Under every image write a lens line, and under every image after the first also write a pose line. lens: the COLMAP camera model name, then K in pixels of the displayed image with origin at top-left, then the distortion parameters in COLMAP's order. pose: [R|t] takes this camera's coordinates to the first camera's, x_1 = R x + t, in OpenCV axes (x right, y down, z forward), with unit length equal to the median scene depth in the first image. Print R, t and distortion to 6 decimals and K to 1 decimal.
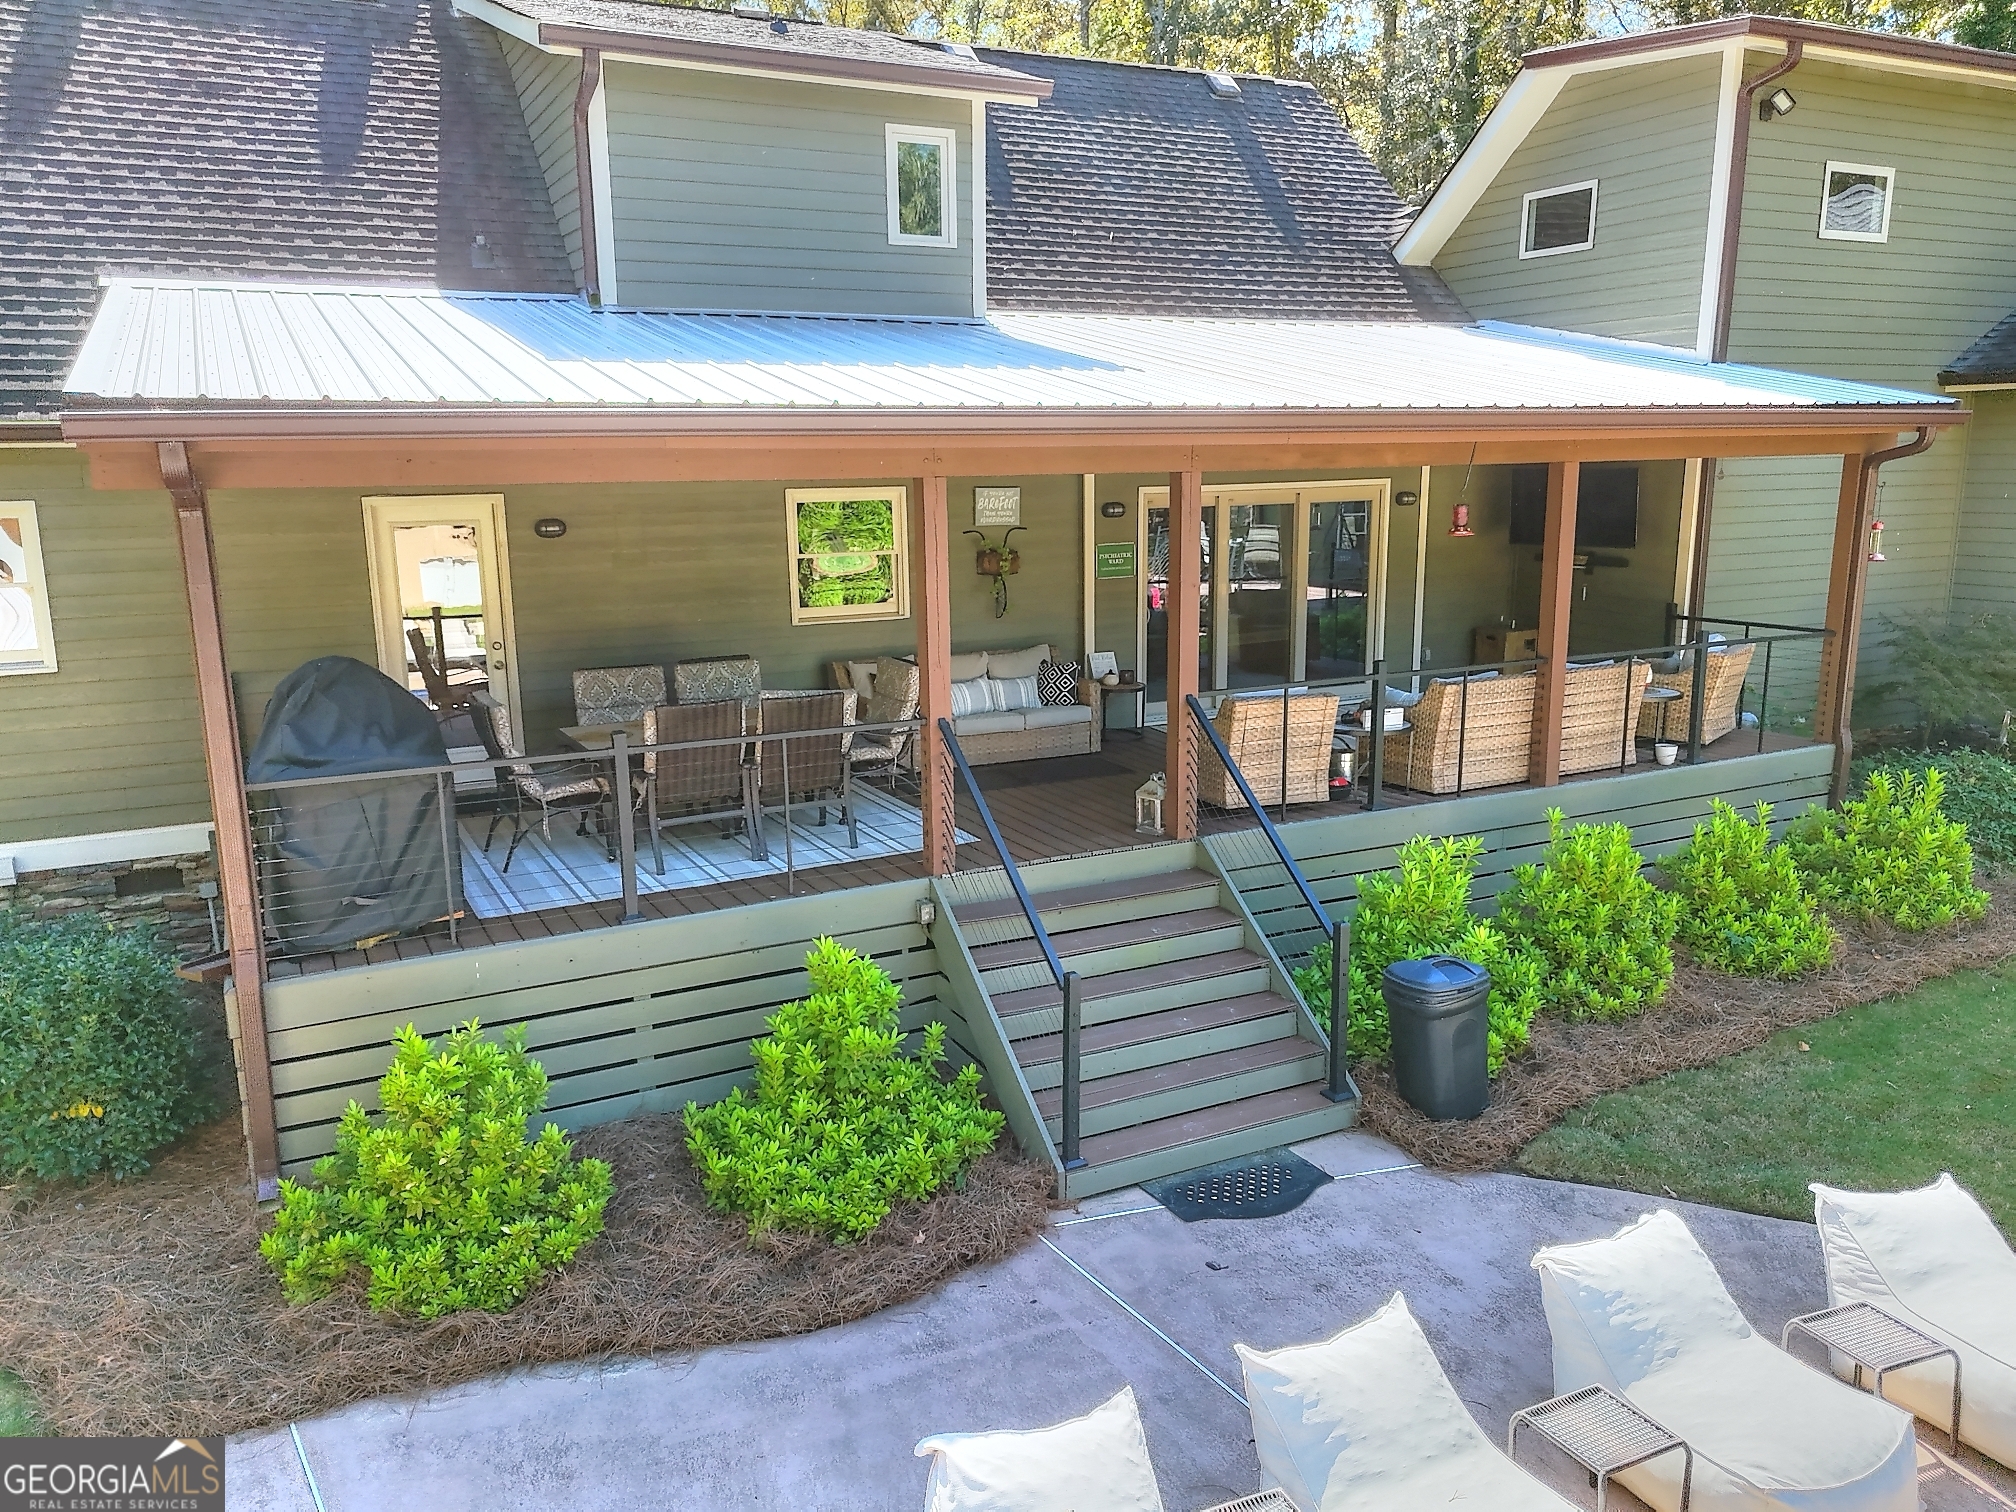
lens RADIAL K [[1485.4, 0, 1008.5], [0, 1485.4, 757.5], [0, 0, 1]] dist [0.057419, -0.041264]
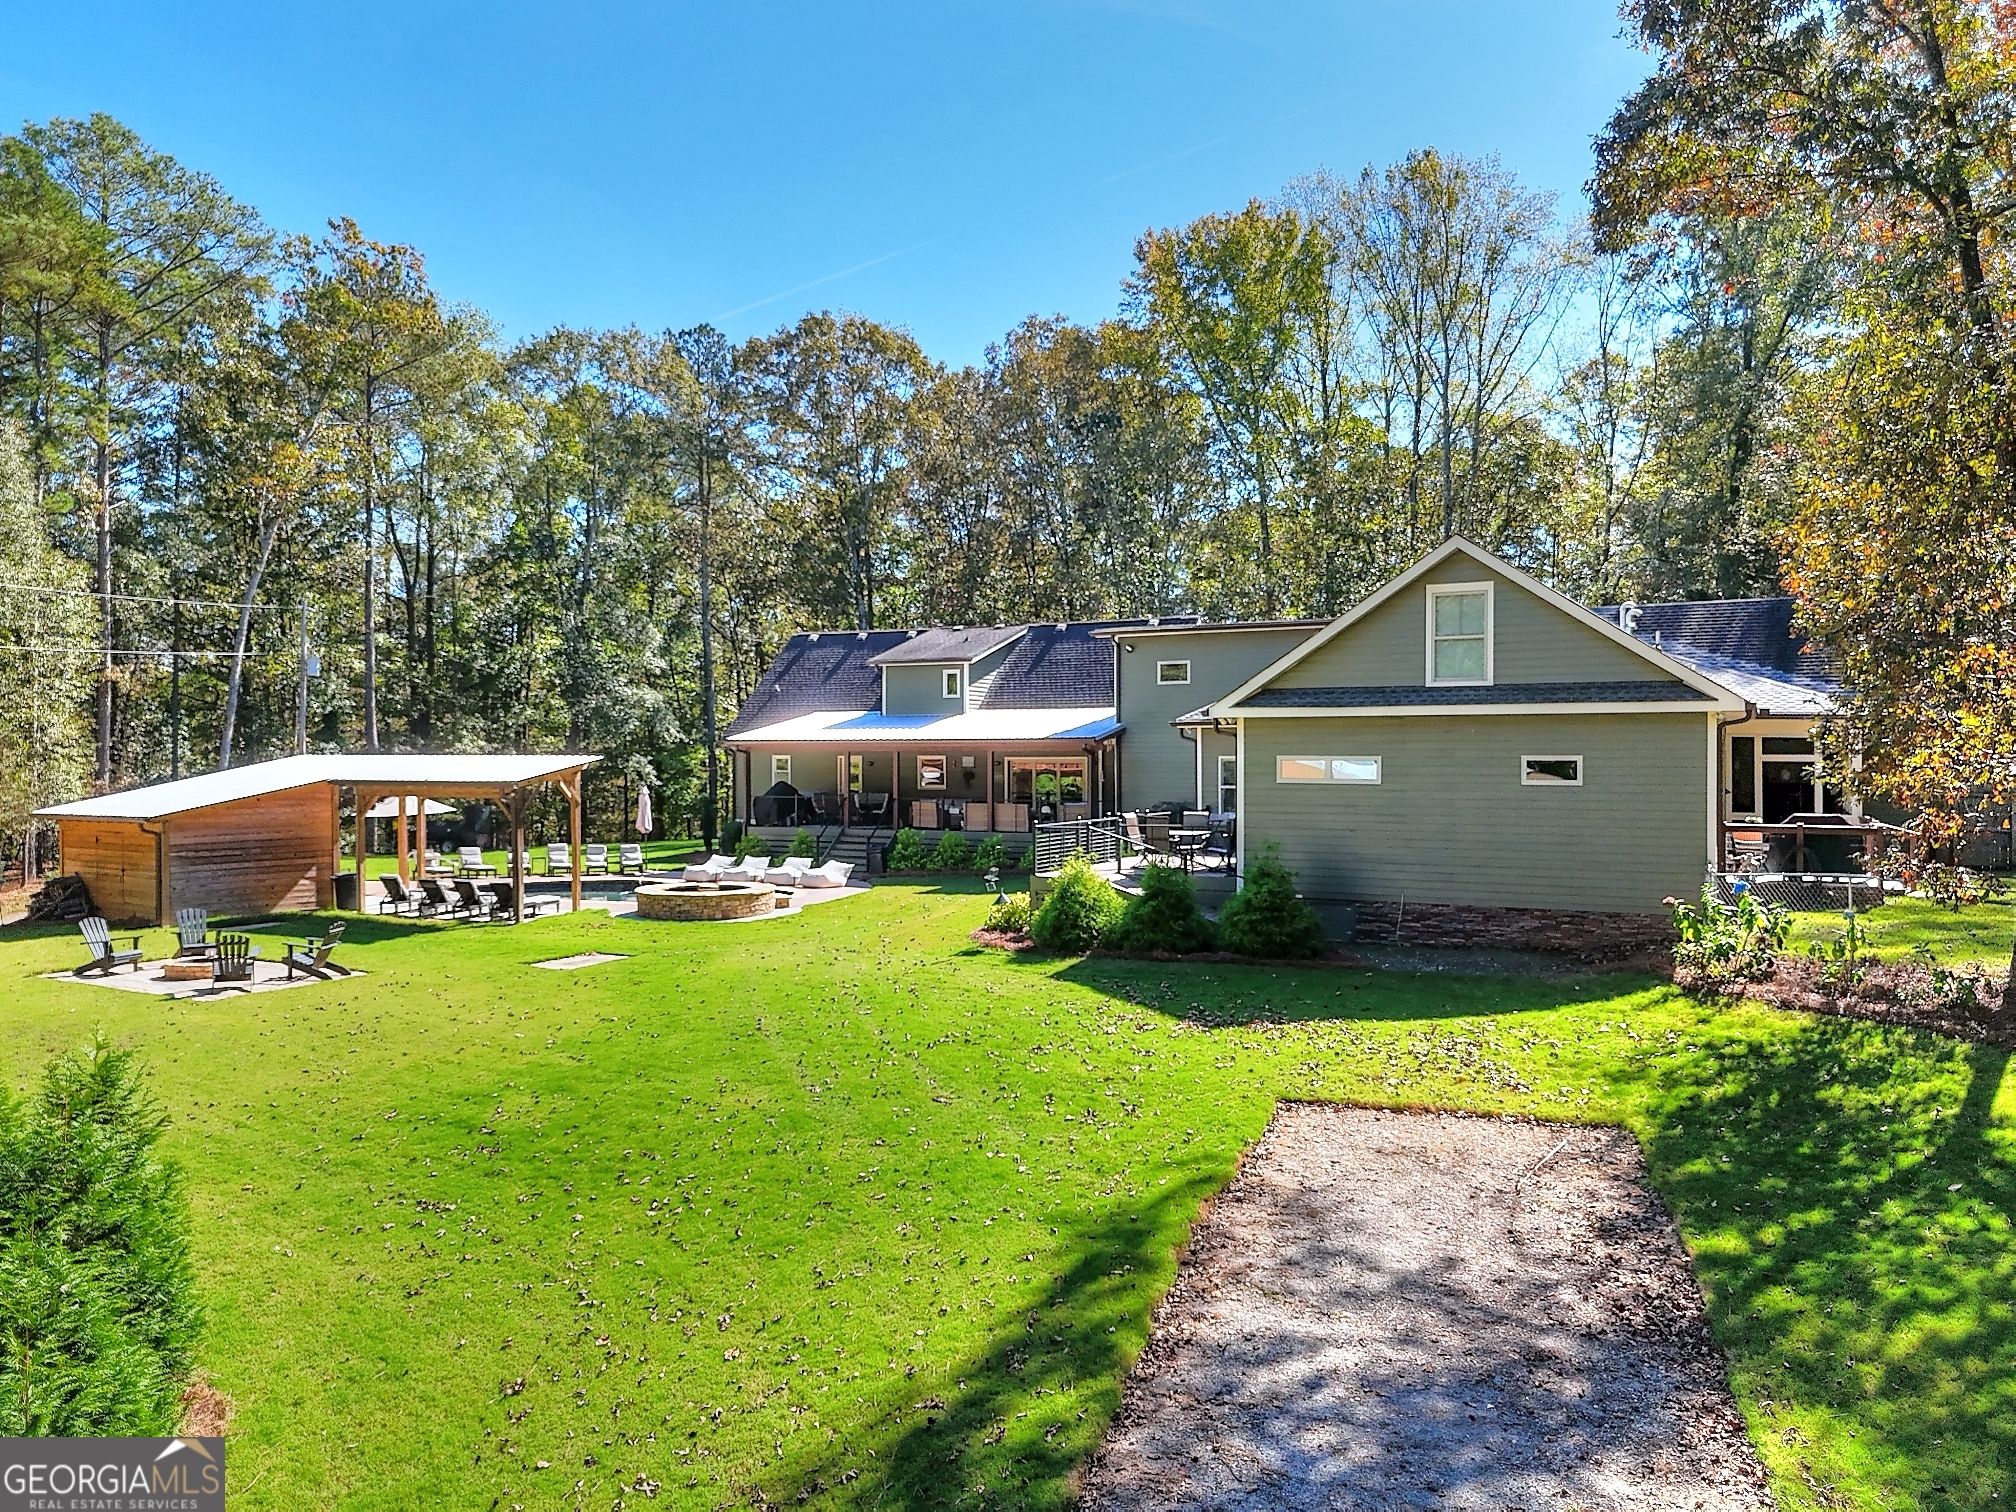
lens RADIAL K [[1485.4, 0, 1007.6], [0, 1485.4, 755.9], [0, 0, 1]] dist [0.057419, -0.041264]
pose [[0.588401, 0.010143, -0.808506, 3.316027], [-0.164531, 0.980503, -0.107439, 0.221462], [0.791653, 0.196241, 0.578598, -1.181971]]
